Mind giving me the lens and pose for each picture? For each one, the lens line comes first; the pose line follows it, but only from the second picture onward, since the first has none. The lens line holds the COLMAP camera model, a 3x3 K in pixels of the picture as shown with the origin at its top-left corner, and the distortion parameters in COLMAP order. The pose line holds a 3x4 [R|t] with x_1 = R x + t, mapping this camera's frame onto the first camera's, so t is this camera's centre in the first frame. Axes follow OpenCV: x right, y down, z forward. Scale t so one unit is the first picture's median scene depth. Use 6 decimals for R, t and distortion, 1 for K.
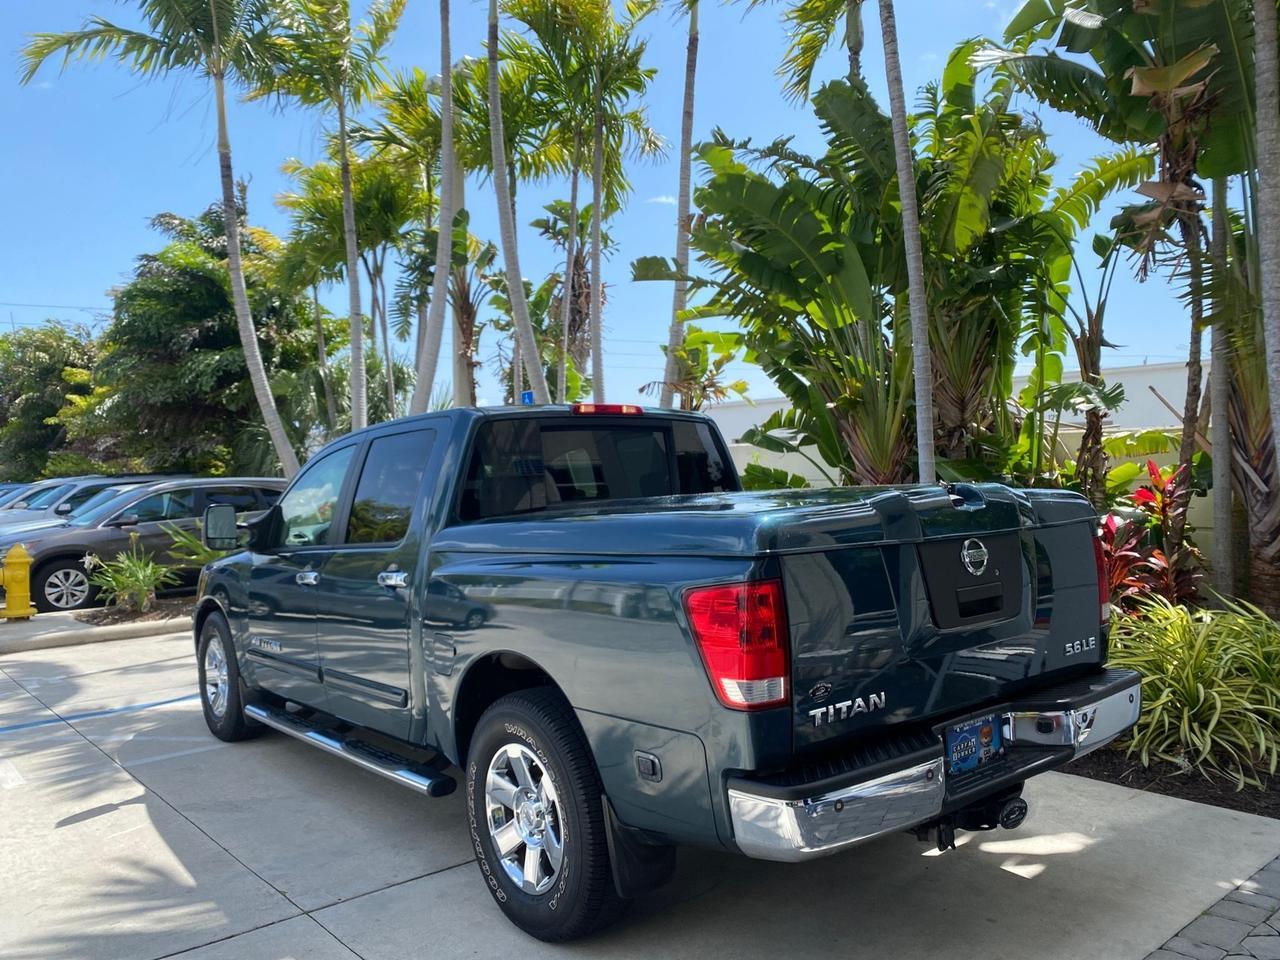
lens RADIAL K [[1000.7, 0, 638.1], [0, 1000.7, 476.5], [0, 0, 1]] dist [0.009590, -0.008129]
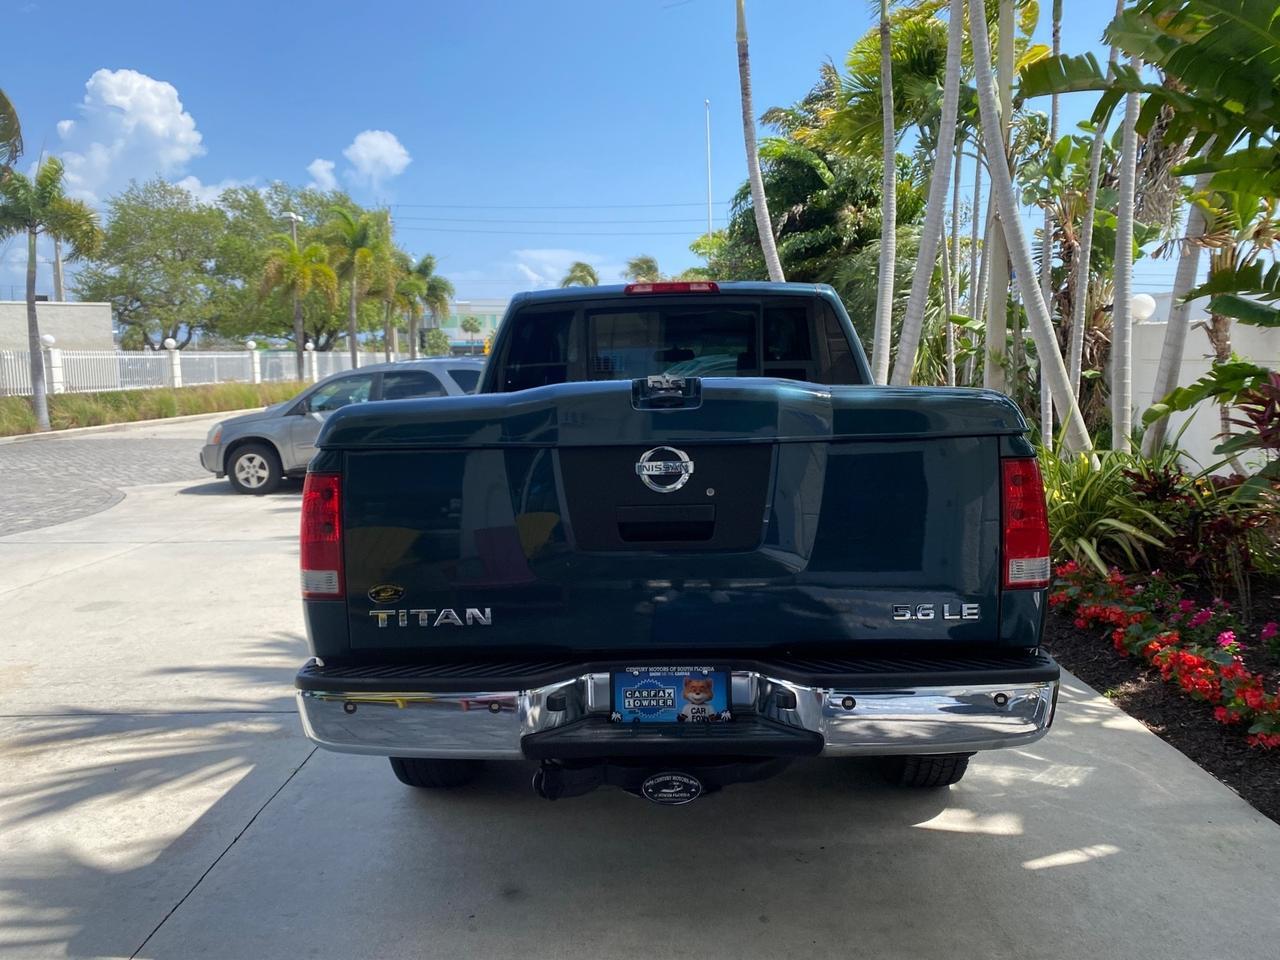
lens RADIAL K [[995.9, 0, 640.0], [0, 995.9, 480.0], [0, 0, 1]] dist [0.010744, -0.000850]
pose [[0.746972, 0.087493, -0.659074, 0.499799], [-0.002603, 0.991681, 0.128697, -0.007638], [0.664851, -0.094417, 0.740985, 0.237728]]
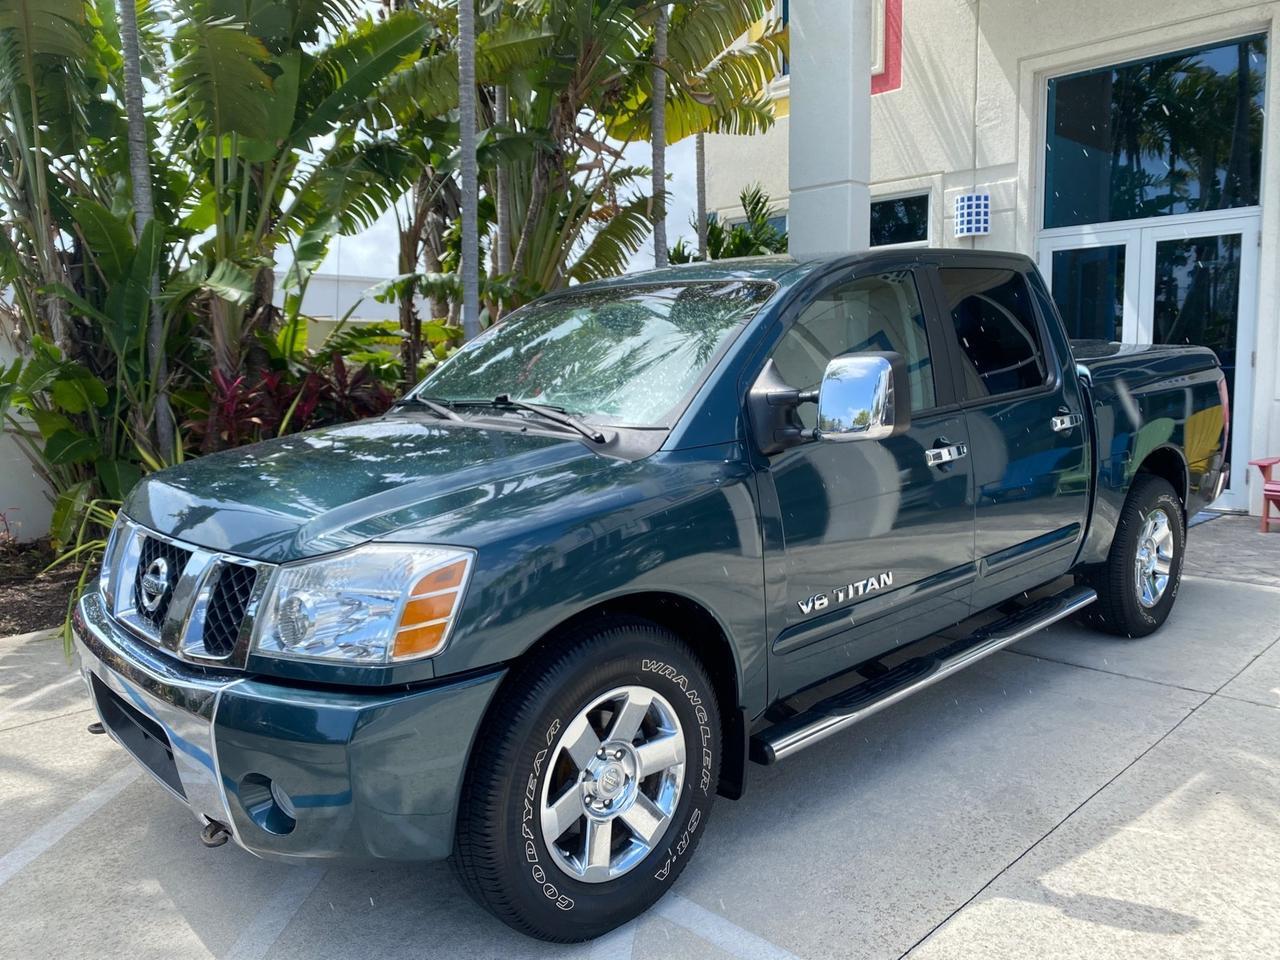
lens RADIAL K [[1000.7, 0, 638.1], [0, 1000.7, 476.5], [0, 0, 1]] dist [0.009590, -0.008129]
pose [[-0.090283, -0.088992, 0.991932, -0.964985], [0.022123, 0.995575, 0.091333, 0.045528], [-0.995670, 0.030190, -0.087915, 1.212246]]
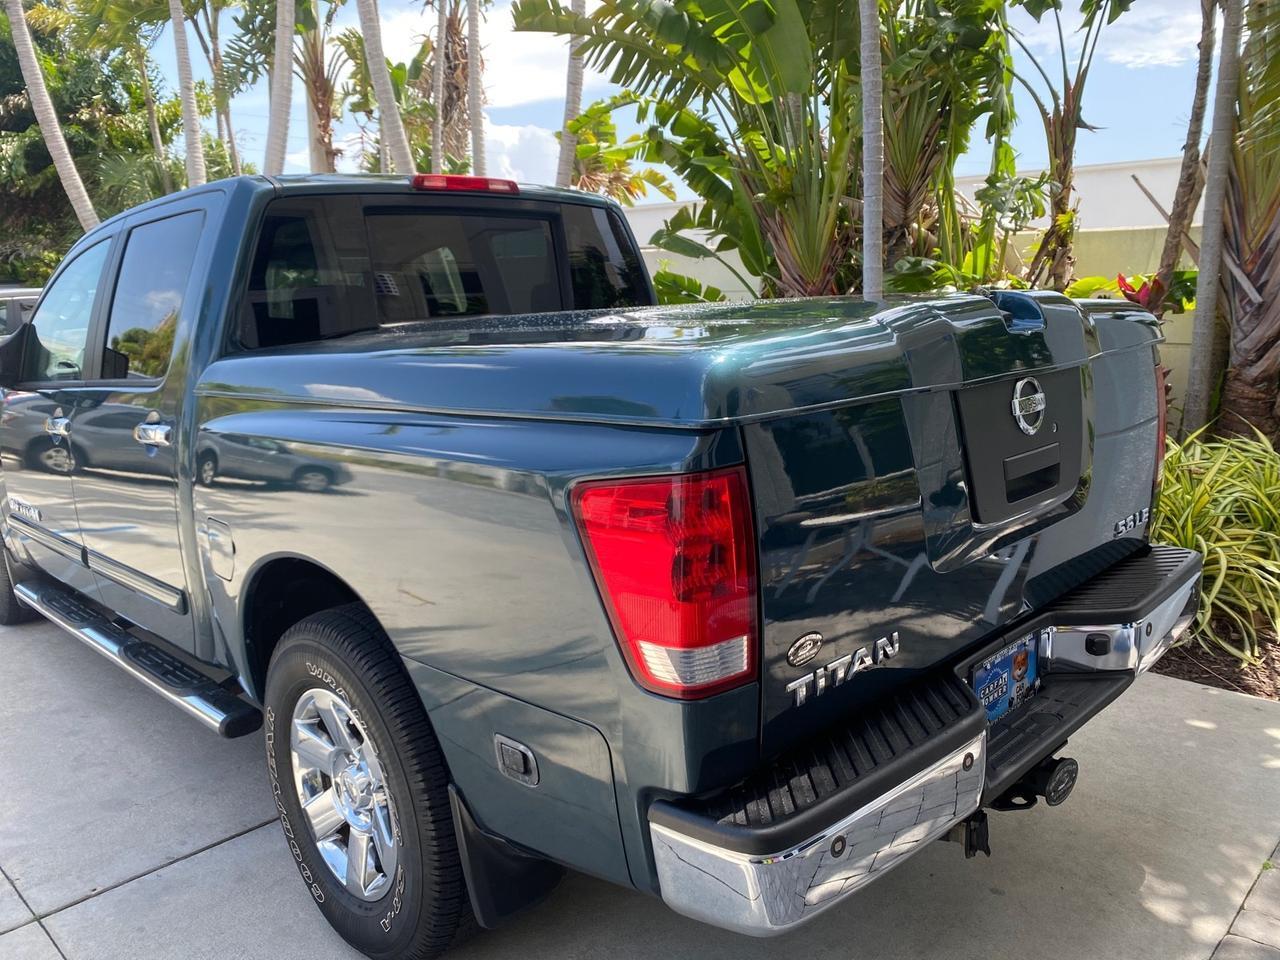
lens RADIAL K [[1000.7, 0, 638.1], [0, 1000.7, 476.5], [0, 0, 1]] dist [0.009590, -0.008129]
pose [[0.995156, -0.018819, 0.096490, 0.015170], [0.000671, 0.982783, 0.184762, 0.003490], [-0.098306, -0.183802, 0.978035, 0.231561]]
